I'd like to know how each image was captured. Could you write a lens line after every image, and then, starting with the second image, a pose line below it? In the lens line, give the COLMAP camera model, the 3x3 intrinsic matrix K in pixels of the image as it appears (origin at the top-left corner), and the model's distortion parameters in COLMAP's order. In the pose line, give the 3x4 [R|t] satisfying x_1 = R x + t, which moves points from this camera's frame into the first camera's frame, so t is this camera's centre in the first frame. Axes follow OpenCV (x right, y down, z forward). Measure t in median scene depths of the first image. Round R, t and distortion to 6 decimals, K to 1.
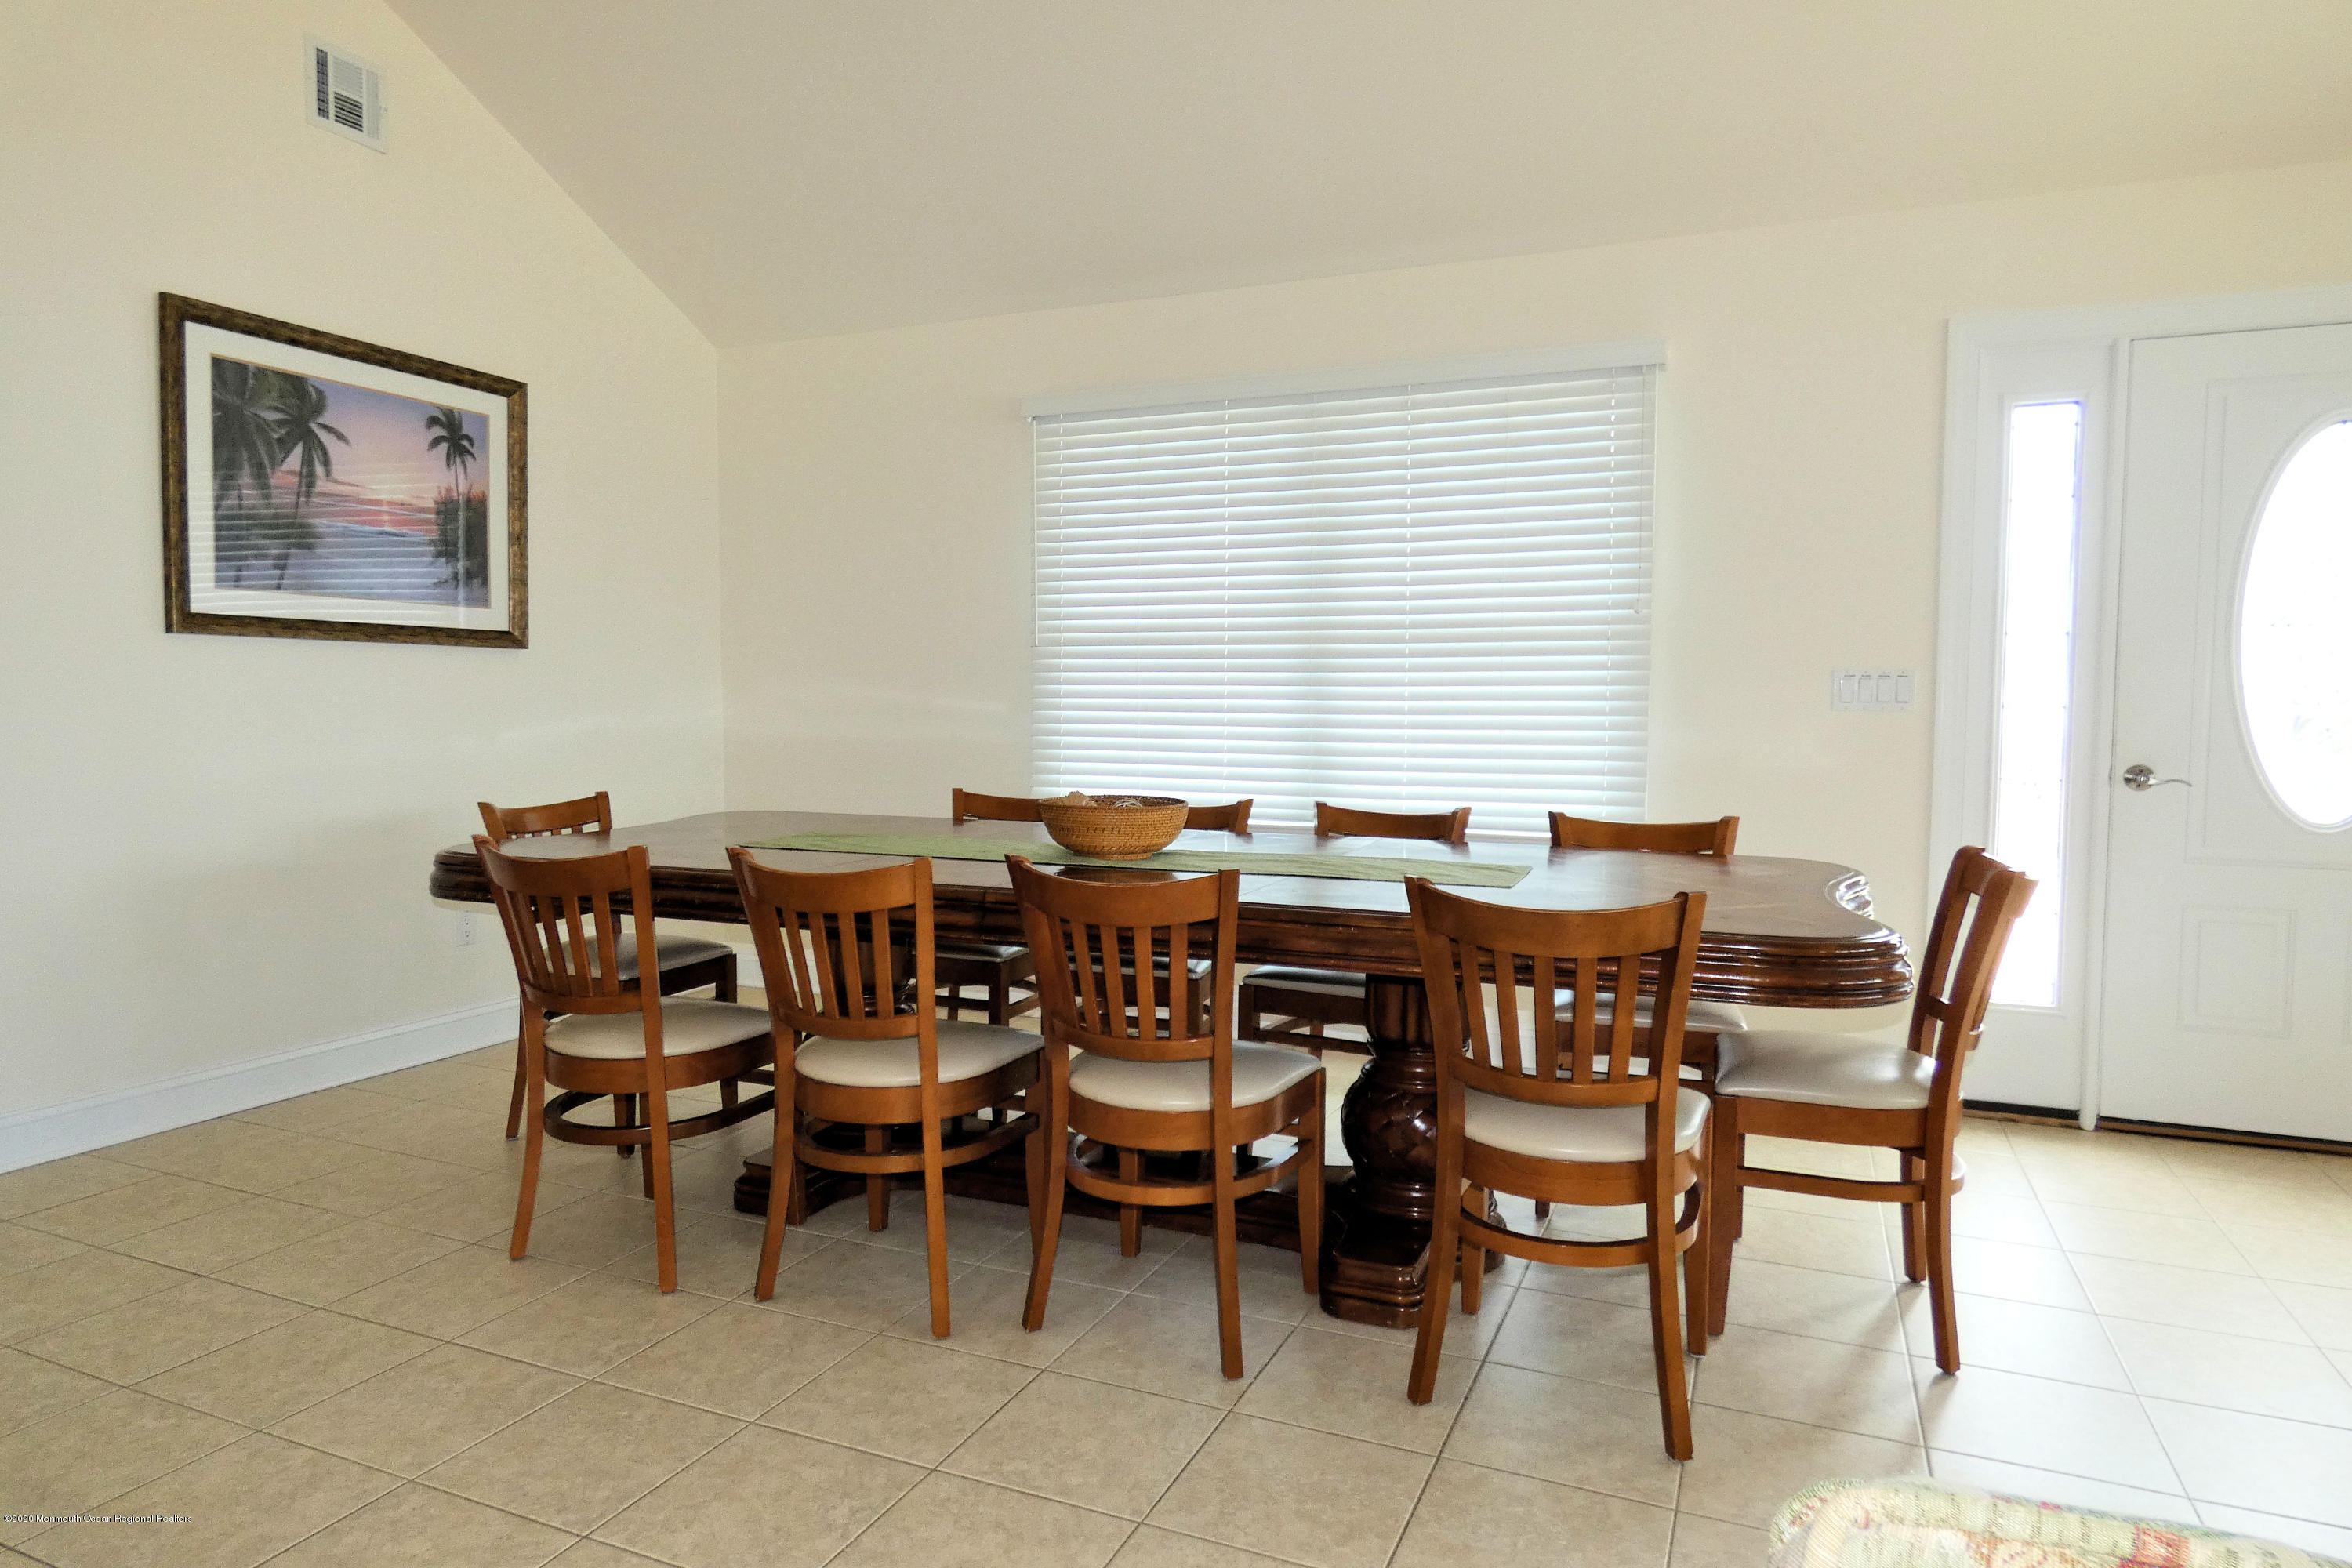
lens RADIAL K [[1417.0, 0, 1166.7], [0, 1417.0, 787.1], [0, 0, 1]] dist [-0.000445, -0.001213]
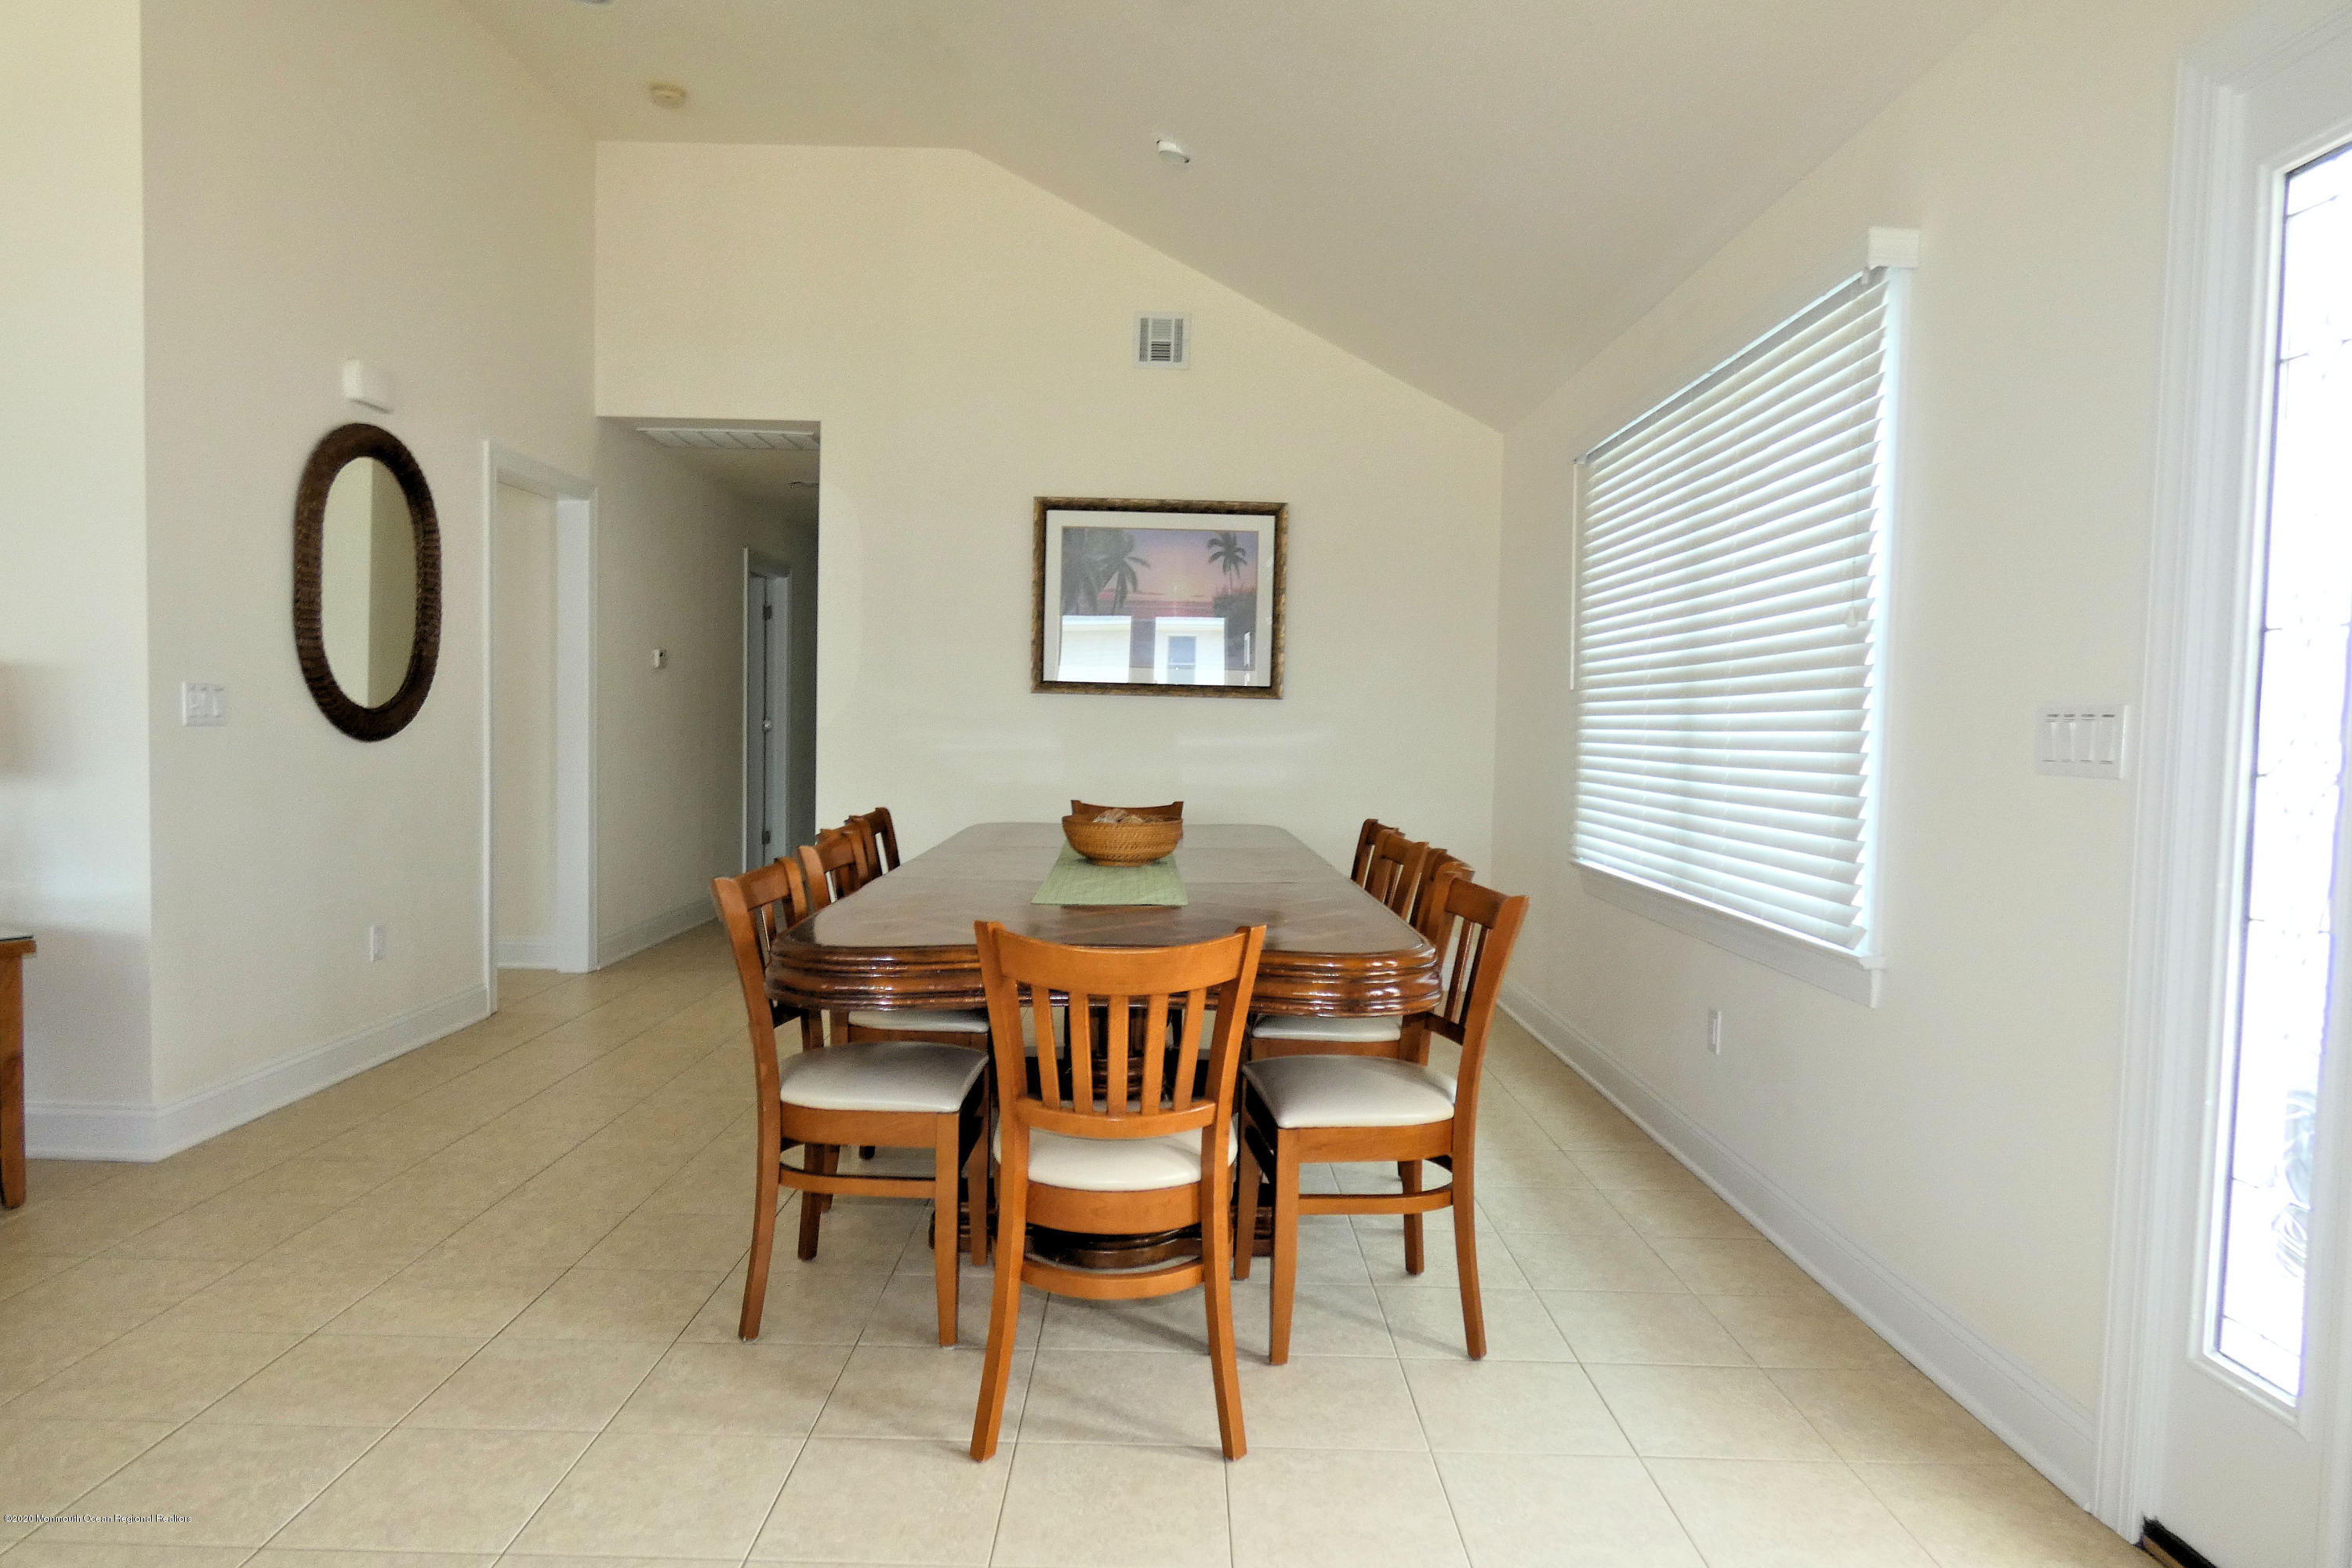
lens RADIAL K [[1417.0, 0, 1166.7], [0, 1417.0, 787.1], [0, 0, 1]] dist [-0.000445, -0.001213]
pose [[0.400427, 0.043409, -0.915300, 0.843443], [-0.078469, 0.996832, 0.012947, -0.026889], [0.912963, 0.066638, 0.402565, 0.418070]]
